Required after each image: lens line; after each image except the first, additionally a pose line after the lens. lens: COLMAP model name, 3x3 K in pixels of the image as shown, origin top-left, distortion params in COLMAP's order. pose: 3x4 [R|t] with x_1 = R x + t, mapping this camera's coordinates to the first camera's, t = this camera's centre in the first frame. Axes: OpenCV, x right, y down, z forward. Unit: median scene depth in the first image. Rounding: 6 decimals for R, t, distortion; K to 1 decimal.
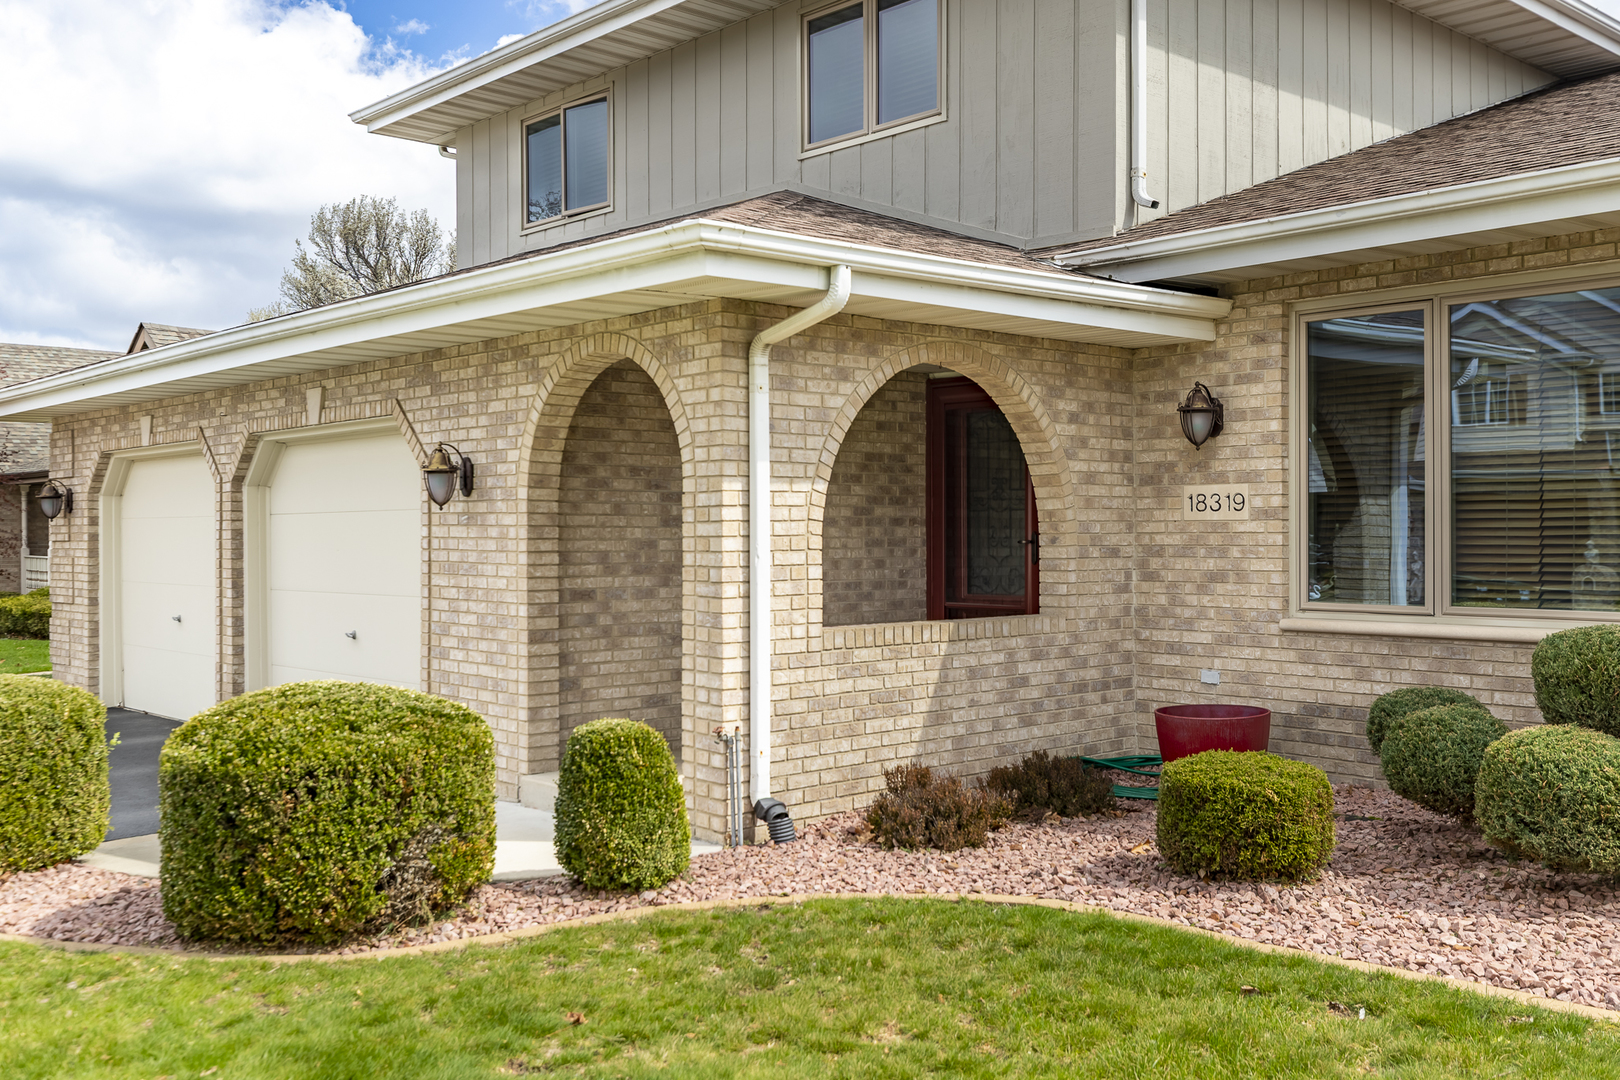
lens RADIAL K [[1515.3, 0, 814.9], [0, 1515.3, 528.3], [0, 0, 1]] dist [0.032549, 0.000000]
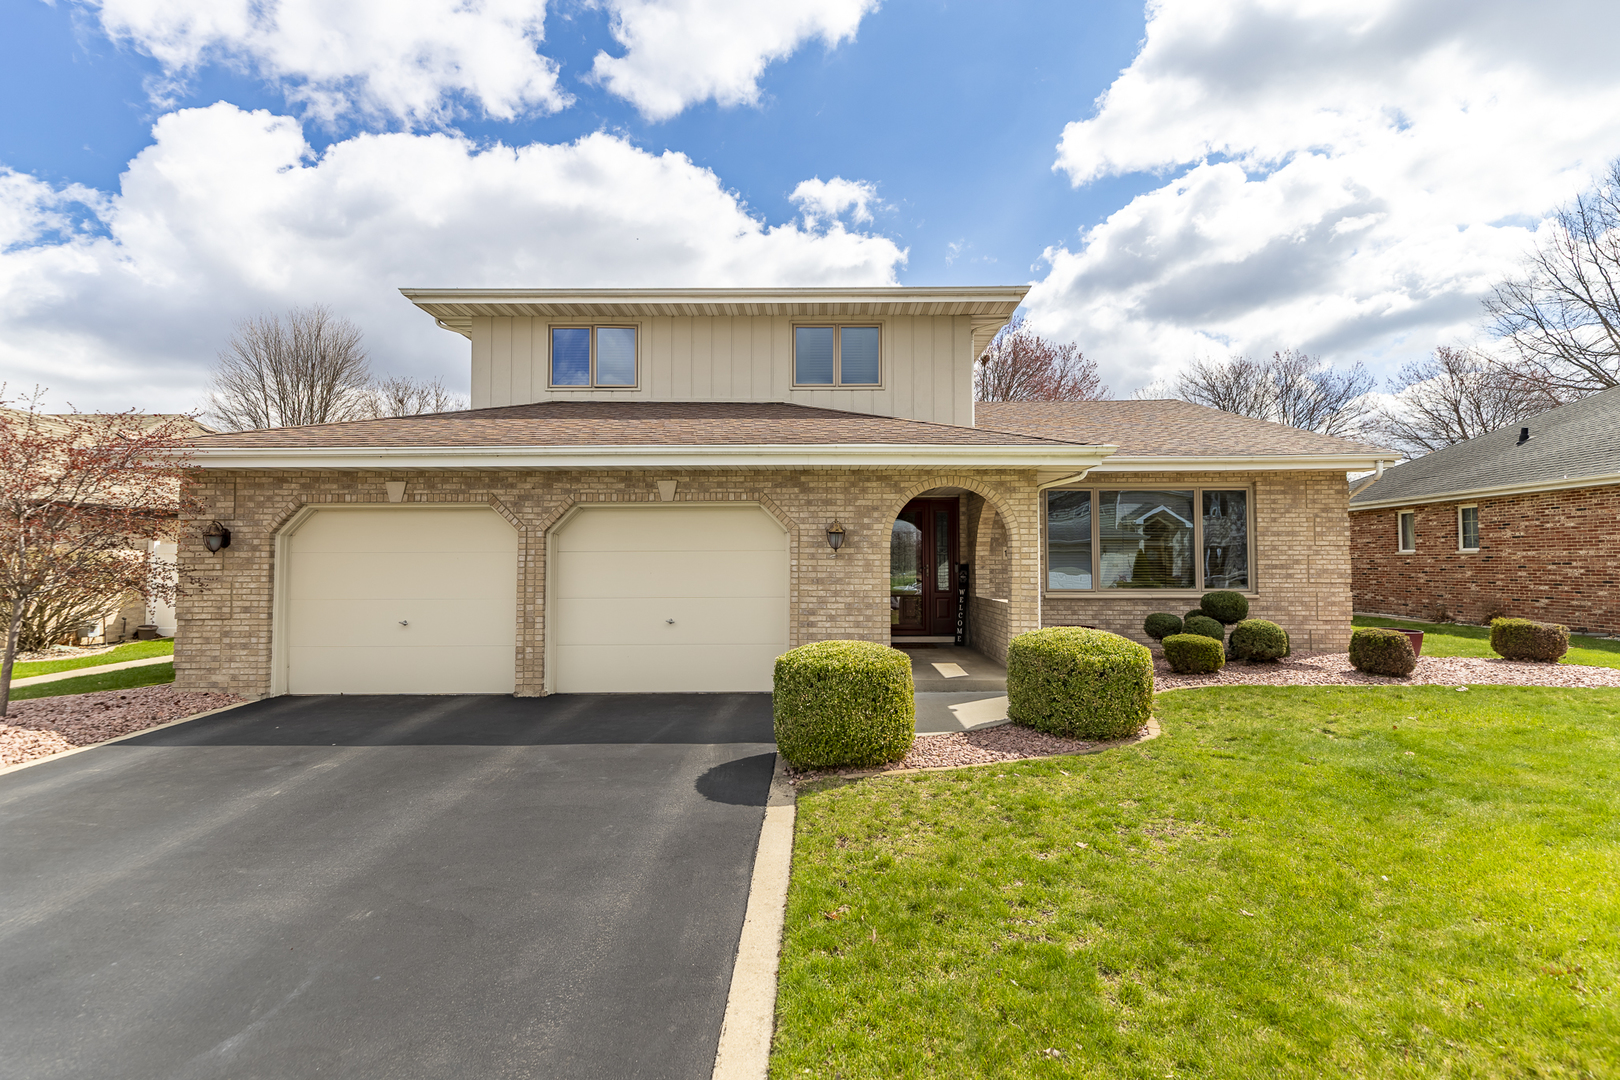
lens RADIAL K [[760.1, 0, 812.7], [0, 760.1, 532.4], [0, 0, 1]] dist [0.021739, -0.001228]
pose [[0.691305, 0.034109, 0.721758, -1.014569], [-0.002605, 0.998996, -0.044716, 0.007654], [-0.722559, 0.029033, 0.690700, 0.332266]]
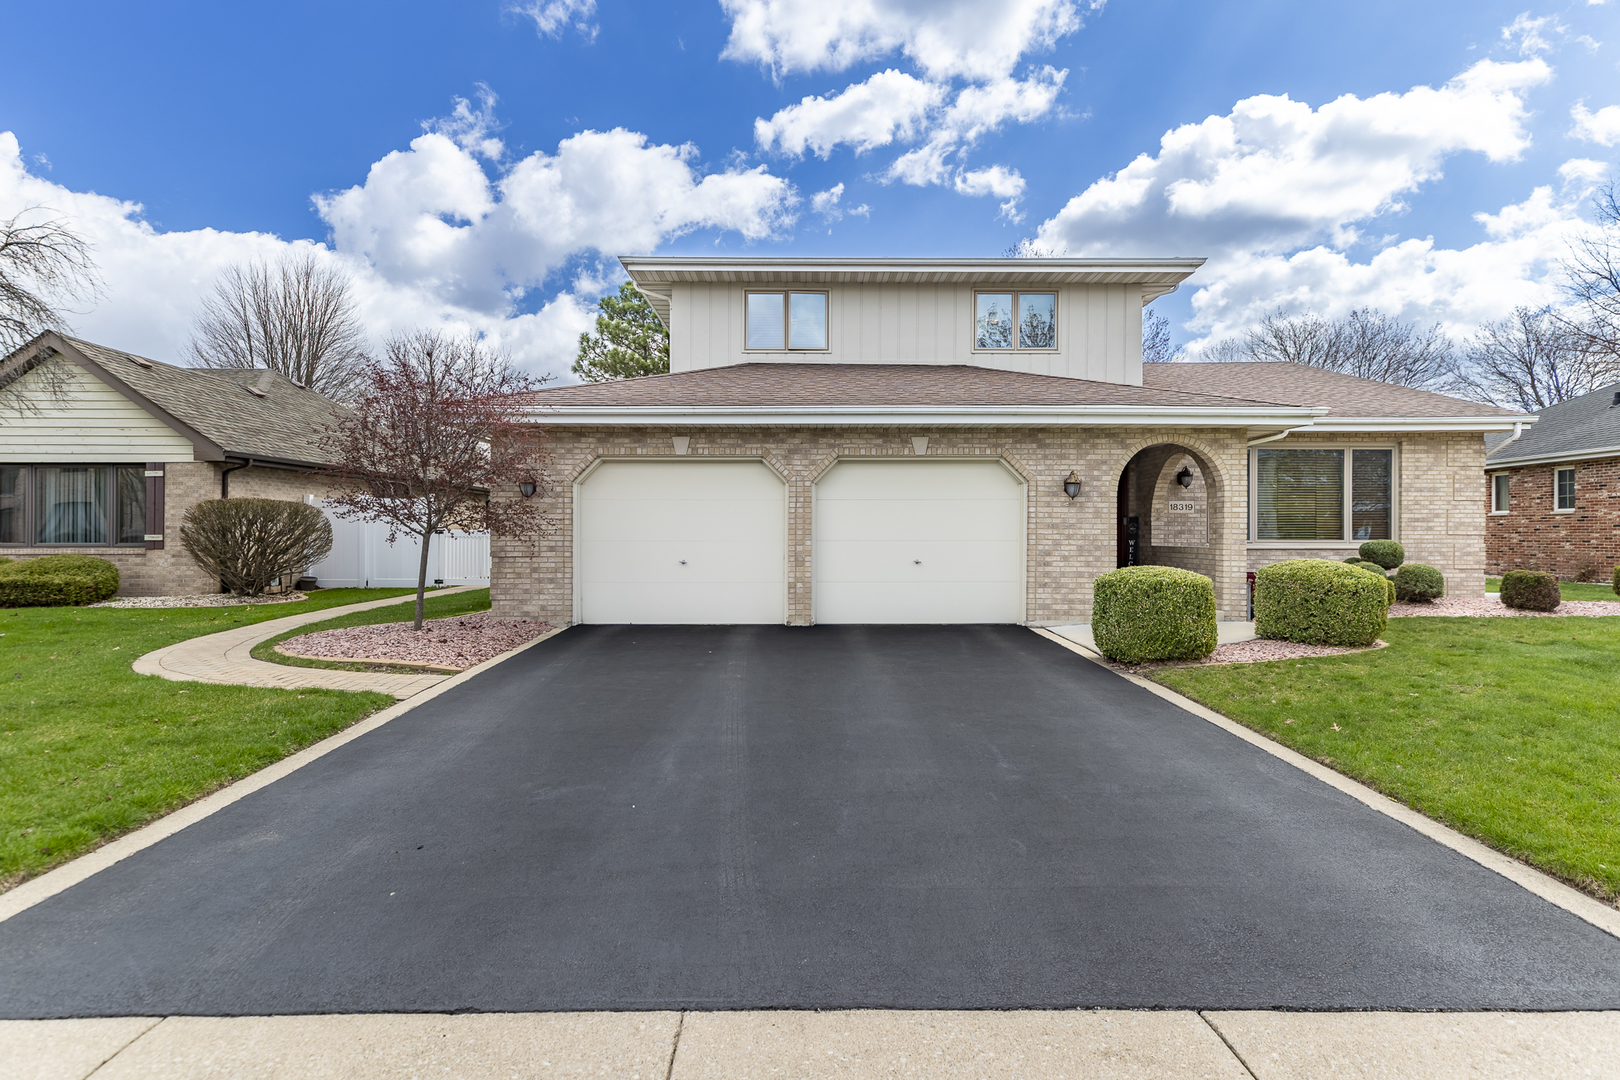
lens RADIAL K [[838.6, 0, 809.1], [0, 838.6, 536.8], [0, 0, 1]] dist [0.010092, -0.001999]
pose [[0.680295, 0.004700, 0.732924, -1.478513], [-0.006381, 0.999980, -0.000489, 0.047815], [-0.732911, -0.004344, 0.680311, 0.435921]]
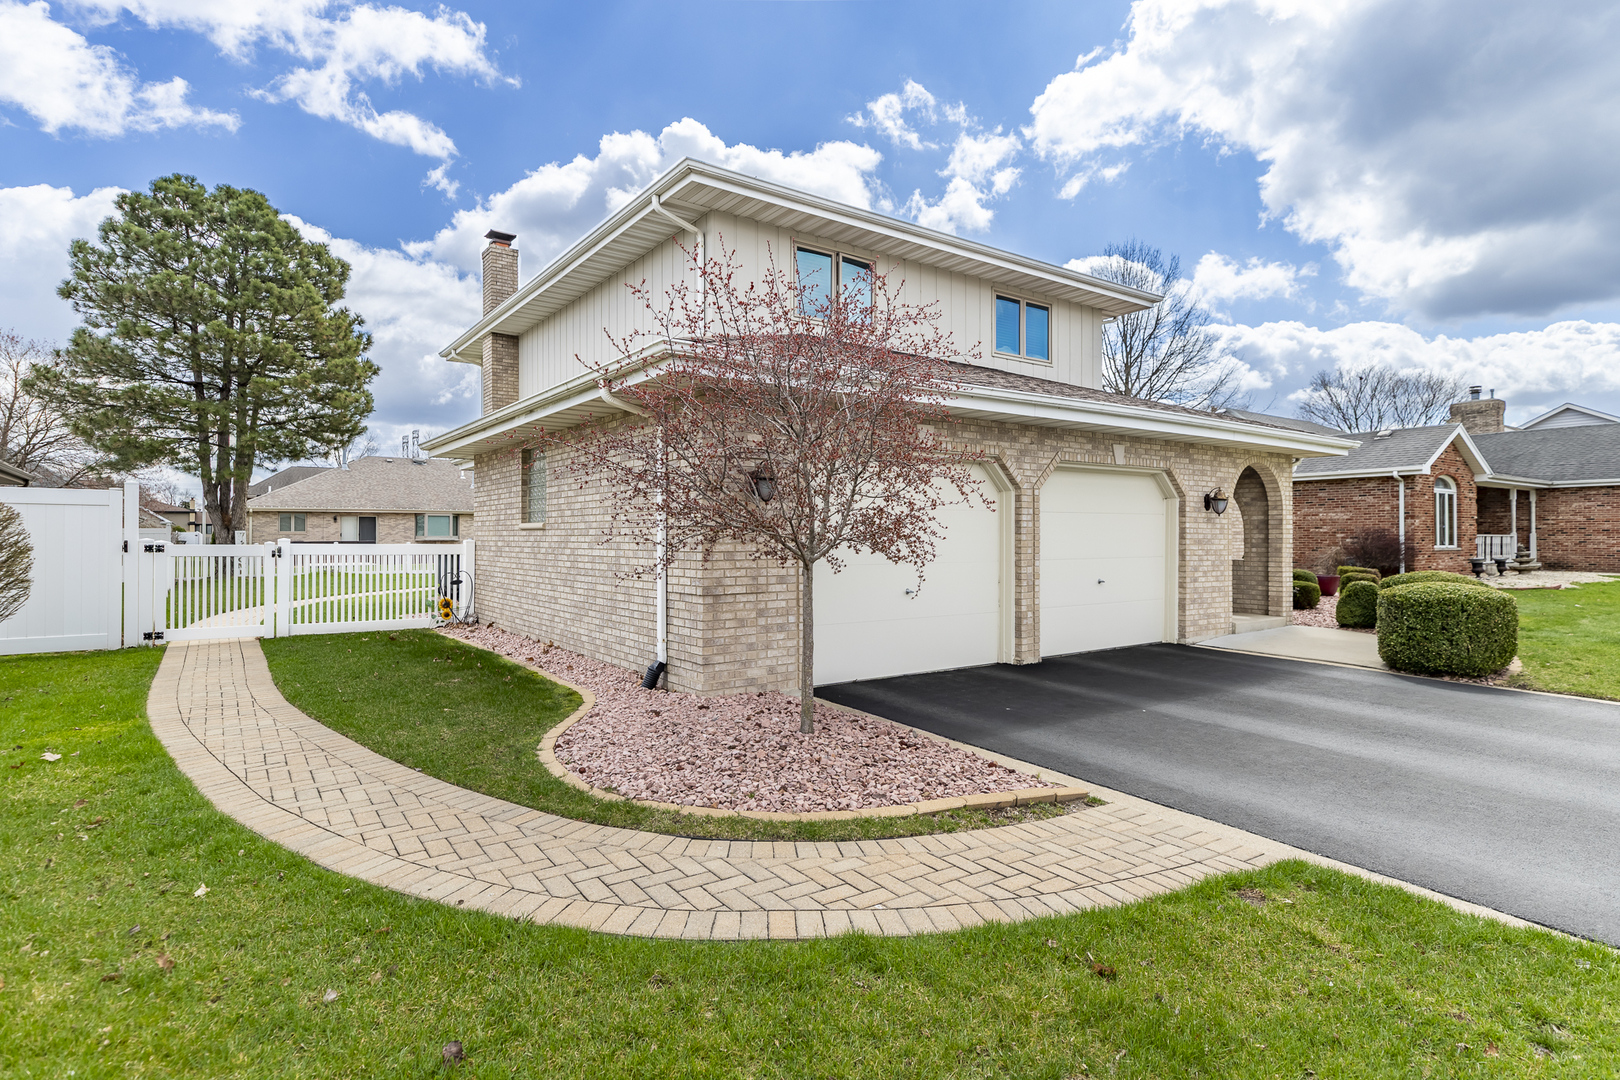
lens RADIAL K [[890.9, 0, 822.5], [0, 890.9, 529.4], [0, 0, 1]] dist [0.024061, -0.003013]
pose [[0.099893, 0.015134, 0.994883, -1.706989], [-0.001103, 0.999885, -0.015100, 0.030360], [-0.994998, 0.000411, 0.099898, 1.497635]]
